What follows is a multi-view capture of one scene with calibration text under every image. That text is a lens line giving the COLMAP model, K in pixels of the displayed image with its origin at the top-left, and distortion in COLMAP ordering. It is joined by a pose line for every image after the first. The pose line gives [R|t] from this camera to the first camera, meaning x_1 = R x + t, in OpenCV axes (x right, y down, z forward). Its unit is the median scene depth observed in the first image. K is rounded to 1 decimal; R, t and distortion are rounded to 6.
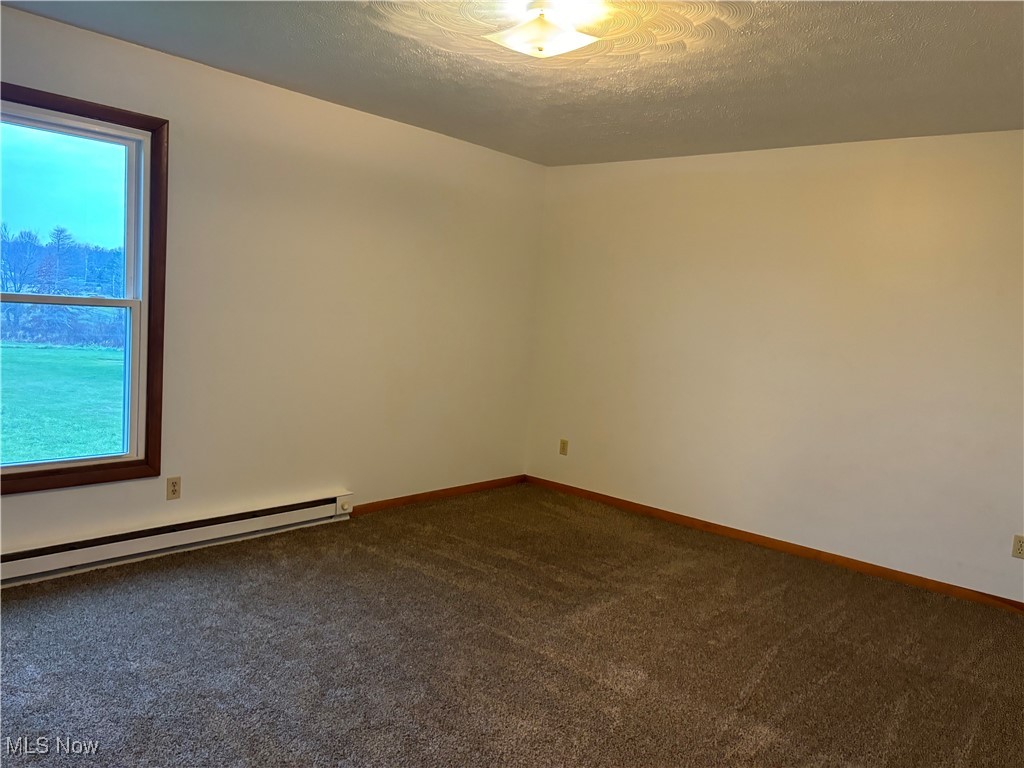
lens RADIAL K [[778.4, 0, 512.0], [0, 778.4, 384.0], [0, 0, 1]] dist [-0.000103, -0.001049]
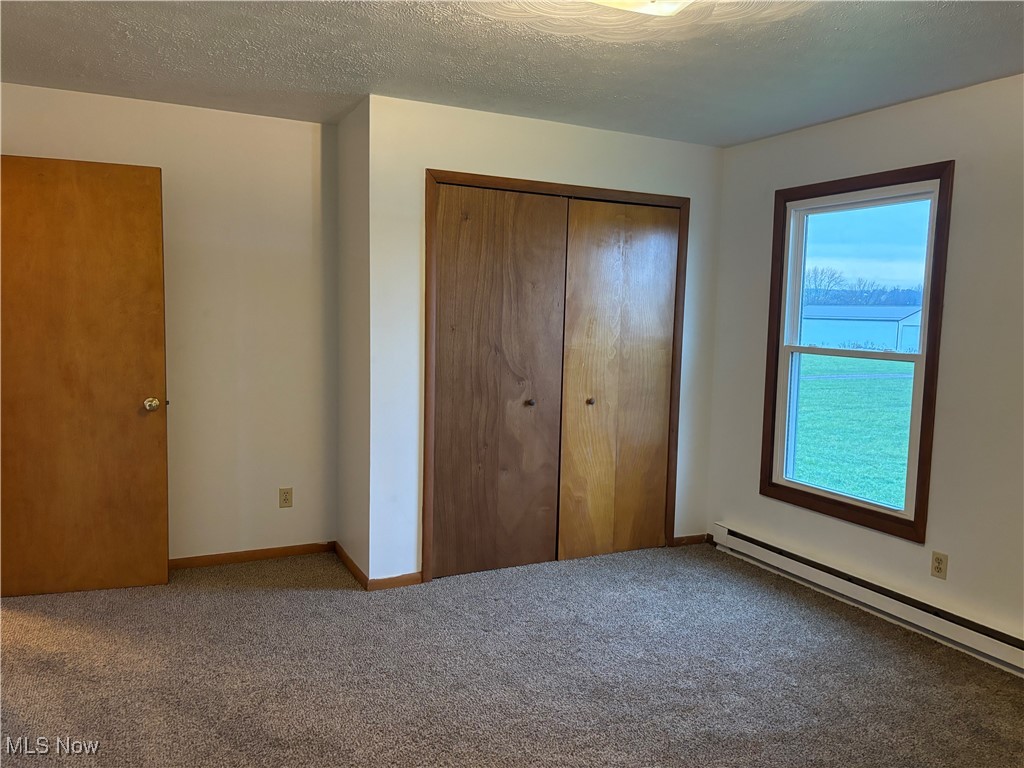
lens RADIAL K [[778.4, 0, 512.0], [0, 778.4, 384.0], [0, 0, 1]] dist [-0.000103, -0.001049]
pose [[-0.371180, 0.017228, -0.928401, 0.599504], [-0.140440, 0.987285, 0.074469, -0.072200], [0.917879, 0.158026, -0.364041, 0.884553]]
